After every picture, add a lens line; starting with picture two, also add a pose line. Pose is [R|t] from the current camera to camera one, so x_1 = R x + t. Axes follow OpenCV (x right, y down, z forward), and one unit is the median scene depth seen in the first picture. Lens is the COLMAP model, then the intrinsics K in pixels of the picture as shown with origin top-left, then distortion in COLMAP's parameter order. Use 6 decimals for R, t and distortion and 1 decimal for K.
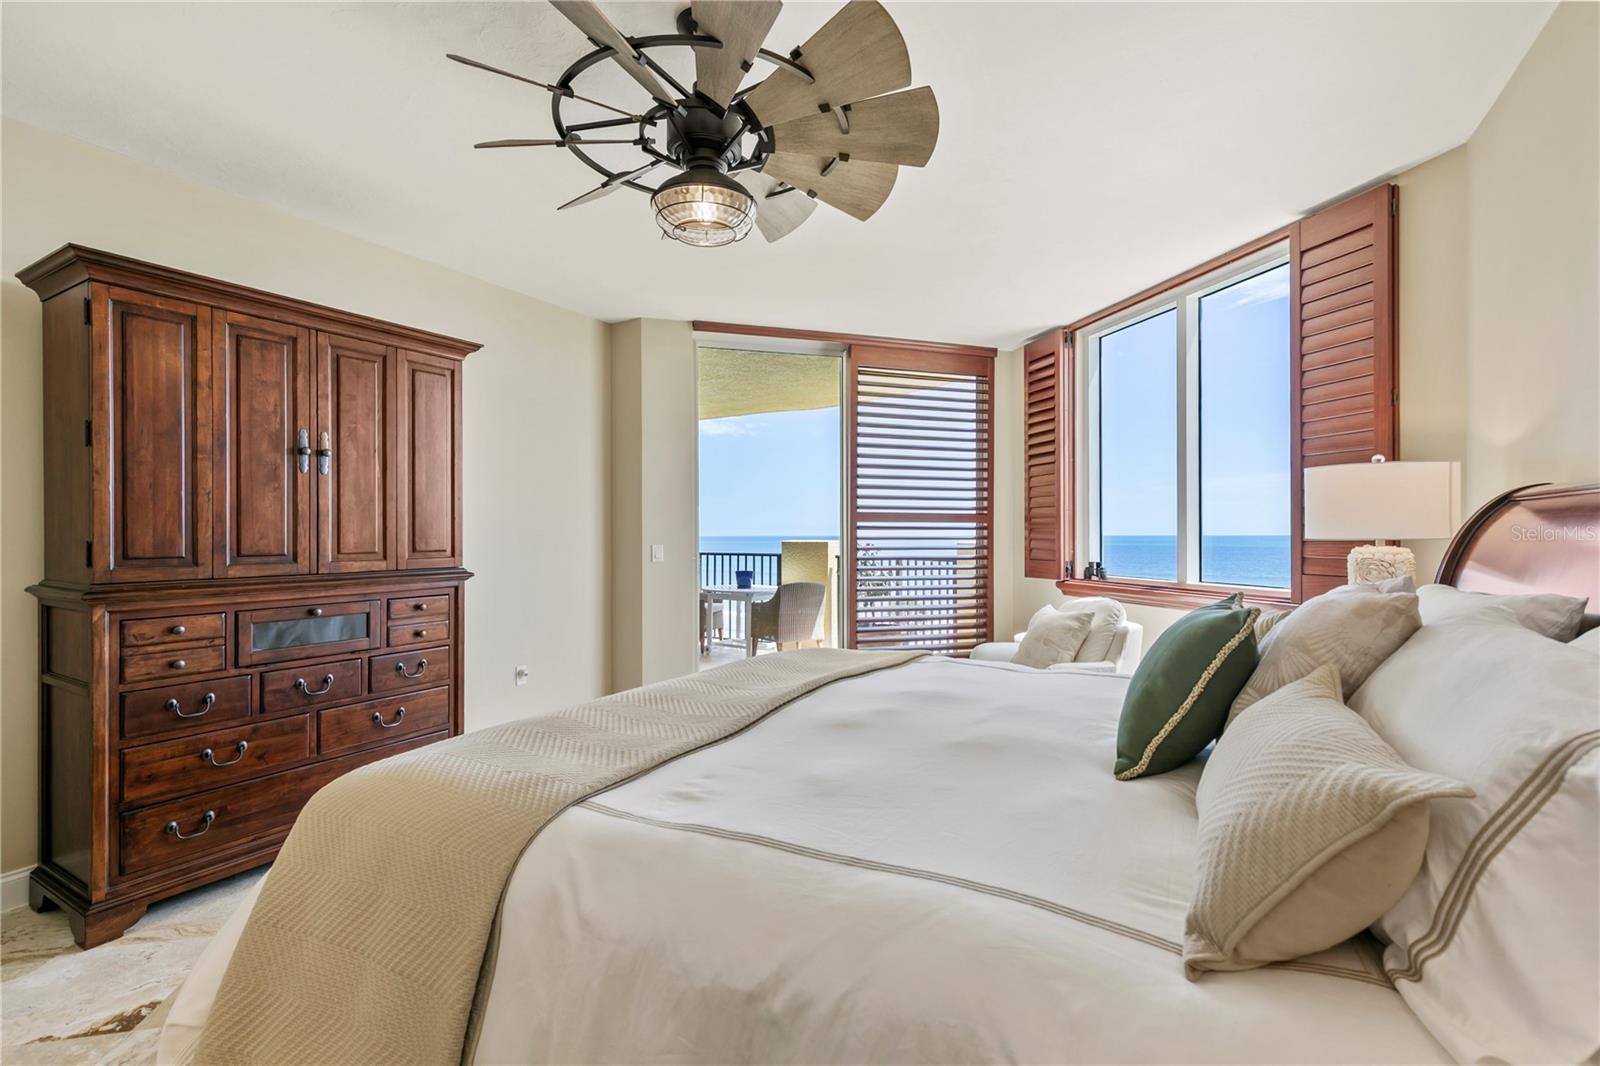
lens RADIAL K [[722.4, 0, 798.4], [0, 722.4, 533.3], [0, 0, 1]] dist [0.009875, -0.001667]
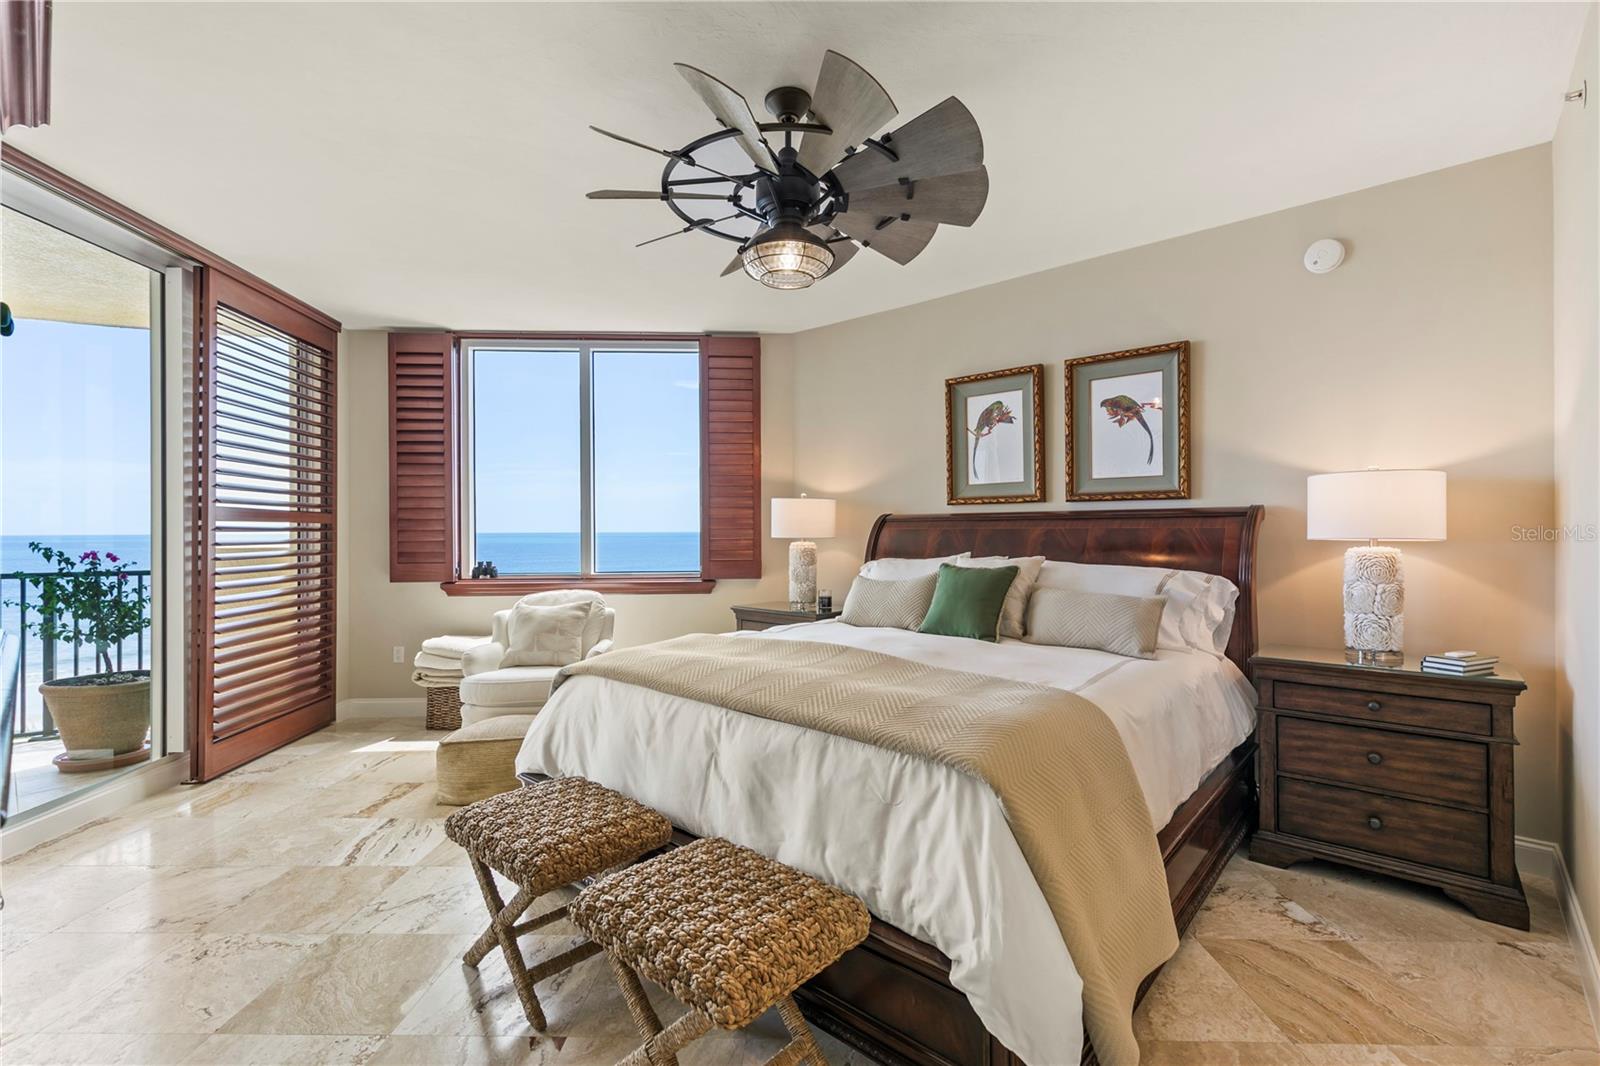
lens RADIAL K [[722.4, 0, 800.7], [0, 722.4, 529.4], [0, 0, 1]] dist [0.009875, -0.001667]
pose [[0.210403, 0.001718, 0.977613, -0.520914], [0.001956, 0.999996, -0.002178, -0.004742], [-0.977613, 0.002370, 0.210399, 0.311082]]
